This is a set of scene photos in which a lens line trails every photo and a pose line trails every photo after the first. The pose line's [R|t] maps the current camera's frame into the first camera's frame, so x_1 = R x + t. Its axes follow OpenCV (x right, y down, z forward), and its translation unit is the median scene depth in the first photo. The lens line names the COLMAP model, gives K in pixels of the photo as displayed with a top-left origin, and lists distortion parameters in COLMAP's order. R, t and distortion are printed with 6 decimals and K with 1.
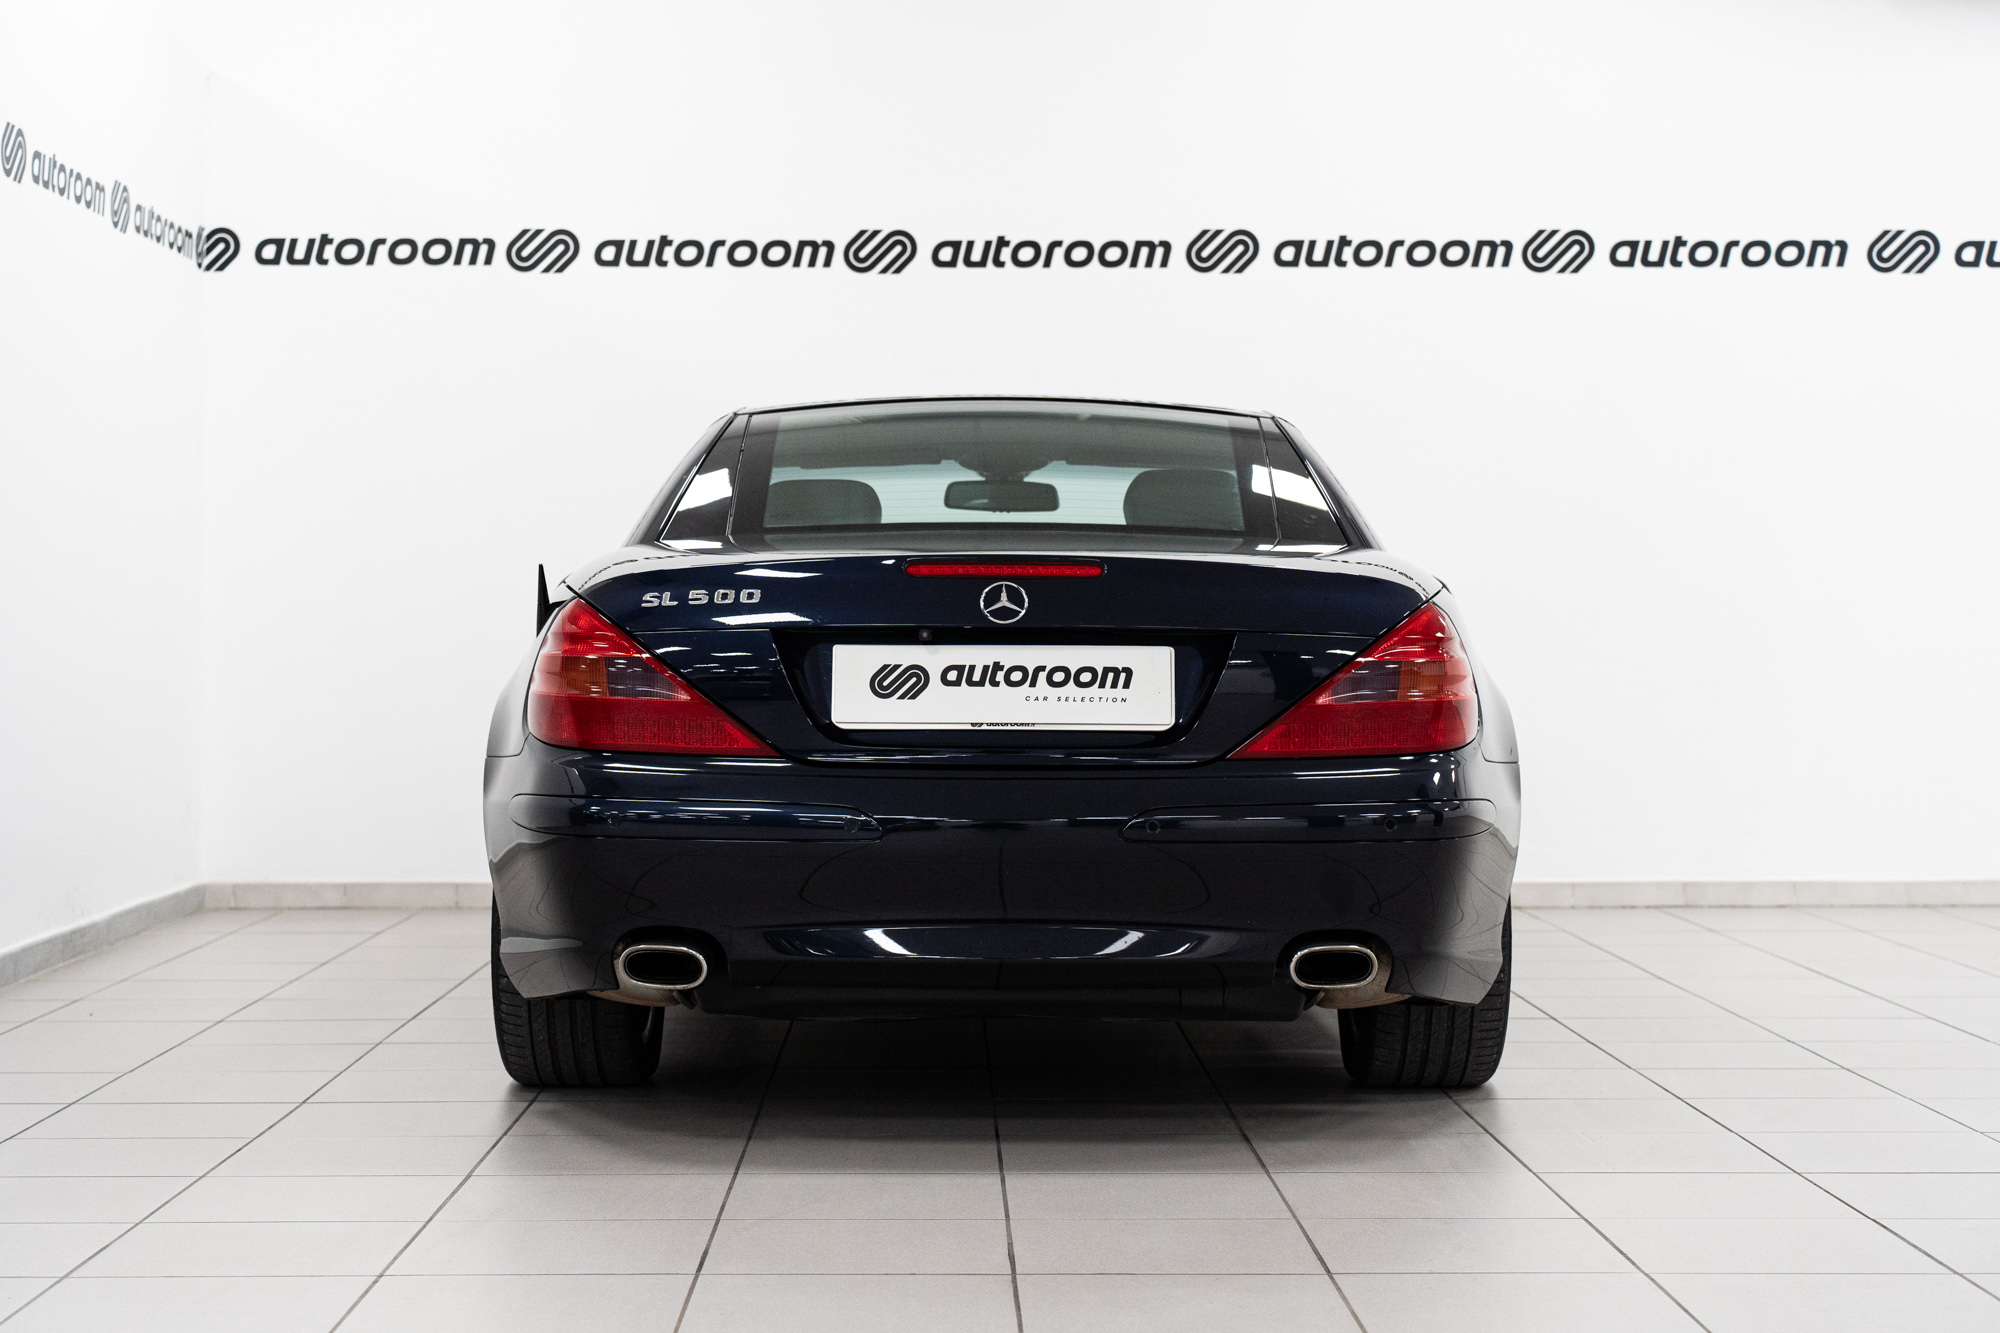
lens RADIAL K [[3320.7, 0, 1003.7], [0, 3320.7, 660.8], [0, 0, 1]] dist [-0.028425, 0.000000]
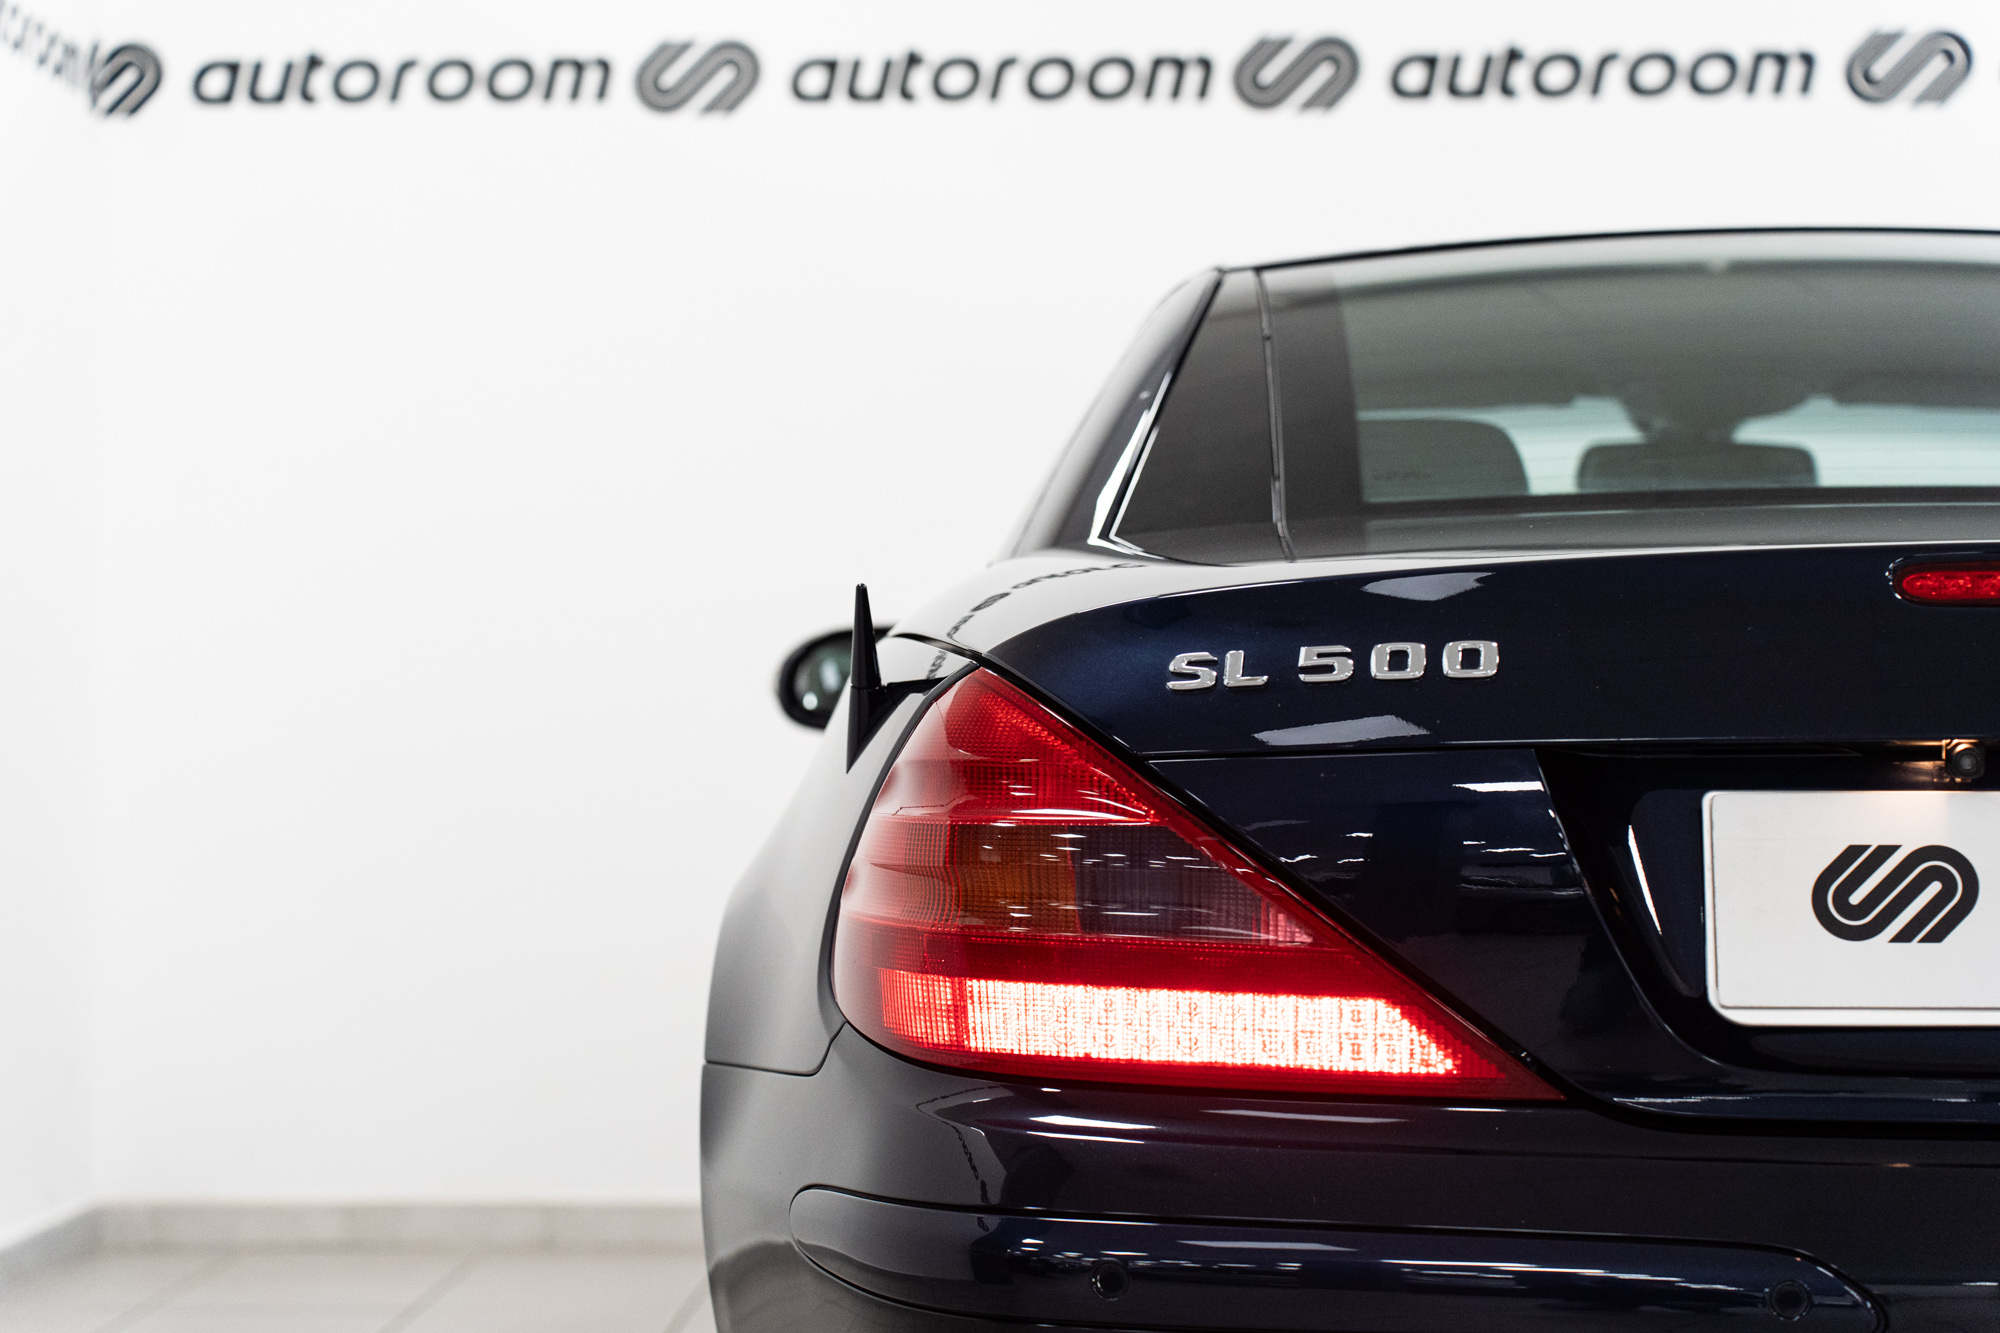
lens RADIAL K [[4382.4, 0, 997.4], [0, 4382.4, 670.5], [0, 0, 1]] dist [-0.045250, 0.000000]
pose [[0.998897, -0.004934, -0.046698, -0.101837], [0.003681, 0.999632, -0.026876, -0.005282], [0.046813, 0.026674, 0.998547, 0.497341]]
